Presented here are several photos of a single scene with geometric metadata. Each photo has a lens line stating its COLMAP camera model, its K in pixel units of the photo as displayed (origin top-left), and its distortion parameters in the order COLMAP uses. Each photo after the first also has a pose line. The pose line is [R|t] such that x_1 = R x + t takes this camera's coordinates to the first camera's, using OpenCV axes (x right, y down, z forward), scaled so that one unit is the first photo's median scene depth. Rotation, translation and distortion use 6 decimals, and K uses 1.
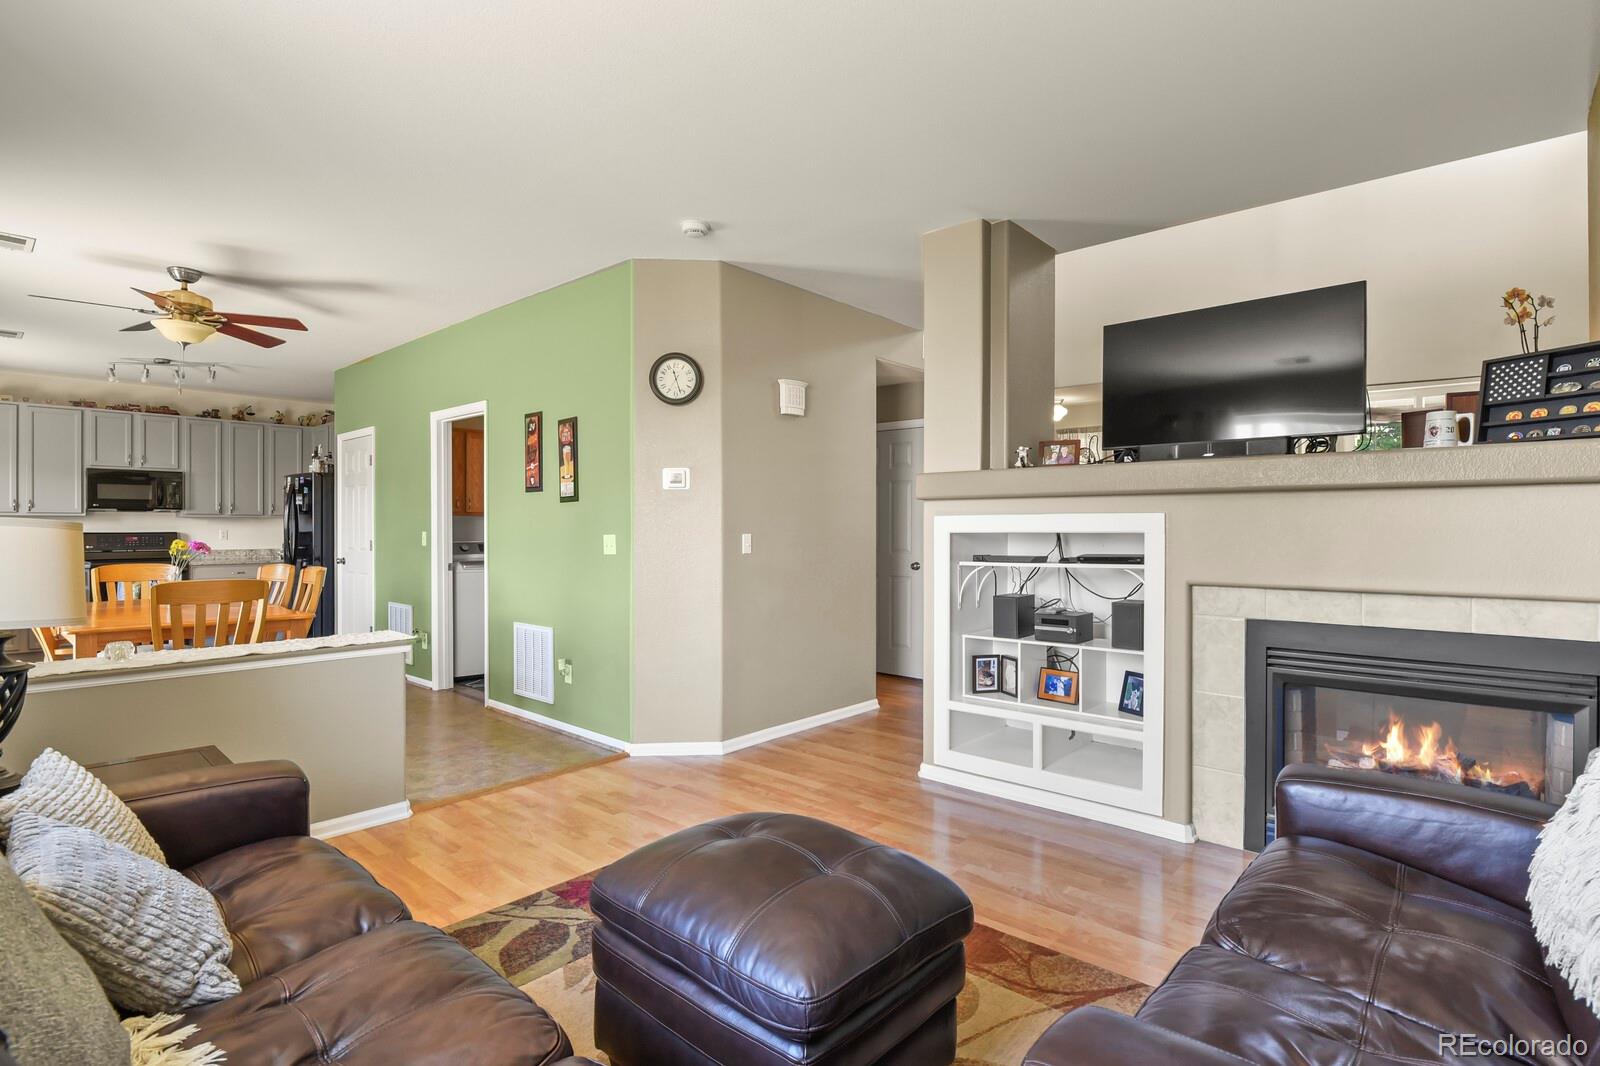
lens RADIAL K [[775.8, 0, 808.7], [0, 775.8, 529.0], [0, 0, 1]] dist [-0.004484, -0.006842]
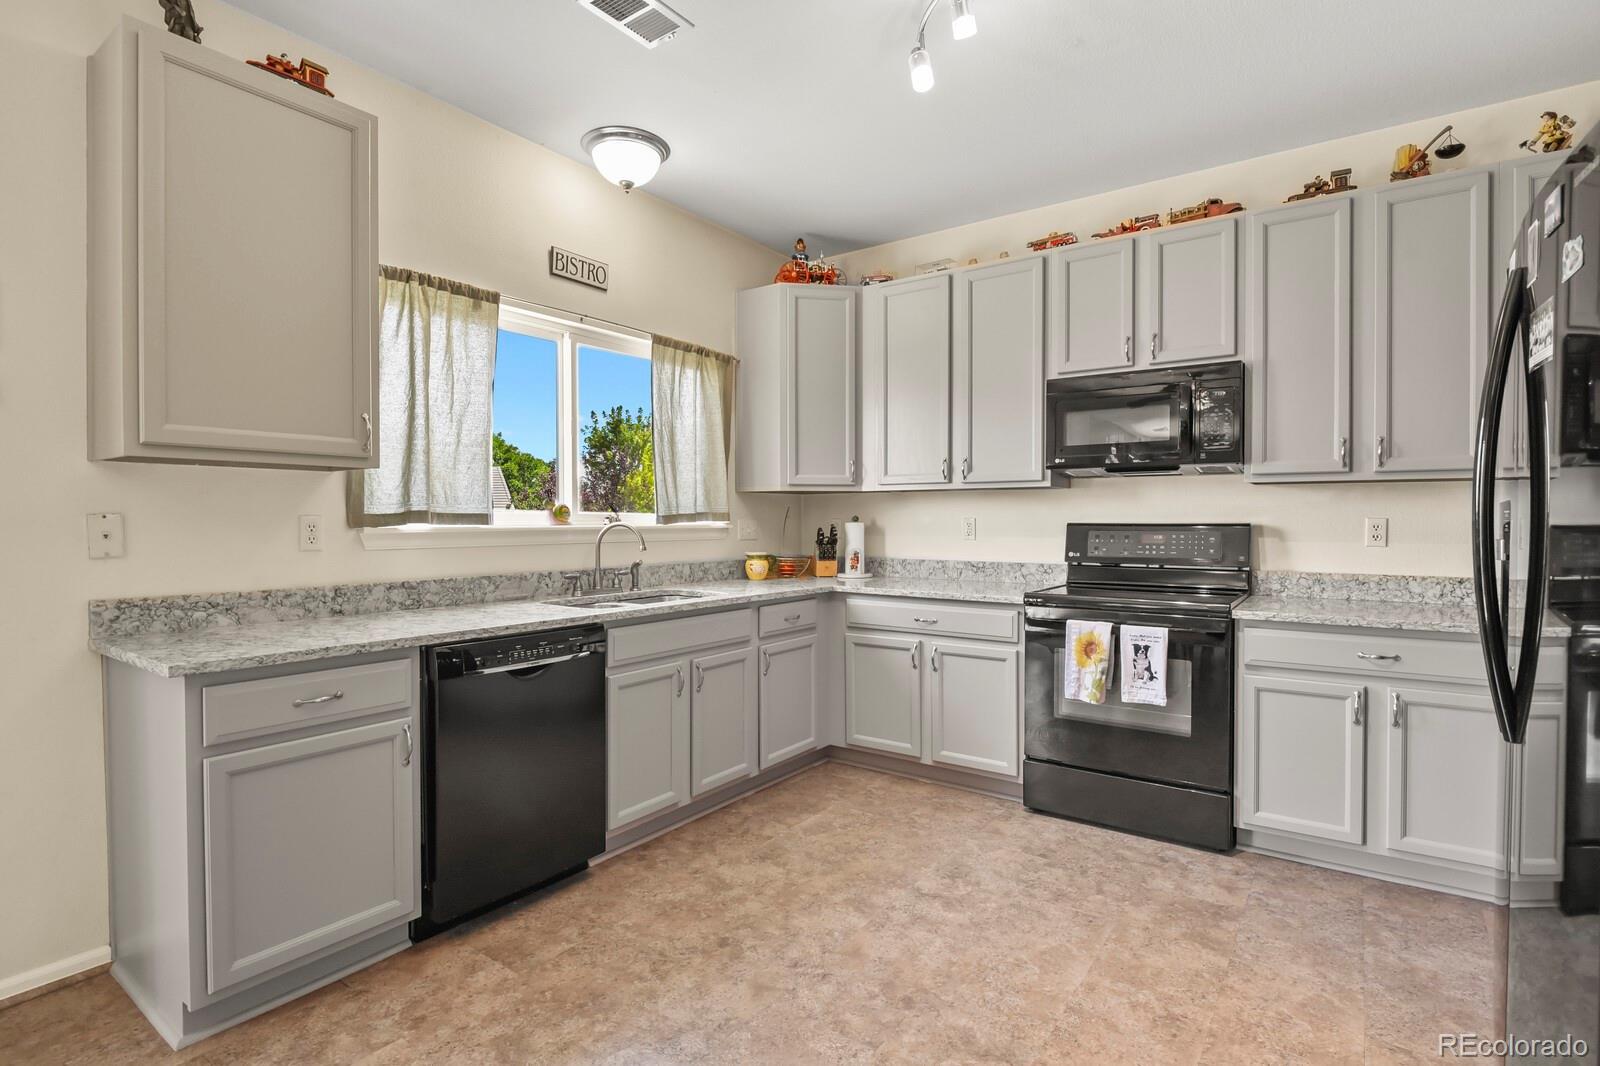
lens RADIAL K [[775.8, 0, 808.7], [0, 775.8, 529.0], [0, 0, 1]] dist [-0.004484, -0.006842]
pose [[0.103523, 0.012792, -0.994545, -0.782265], [-0.003517, 0.999916, 0.012495, 0.004828], [0.994621, 0.002205, 0.103559, 1.271406]]
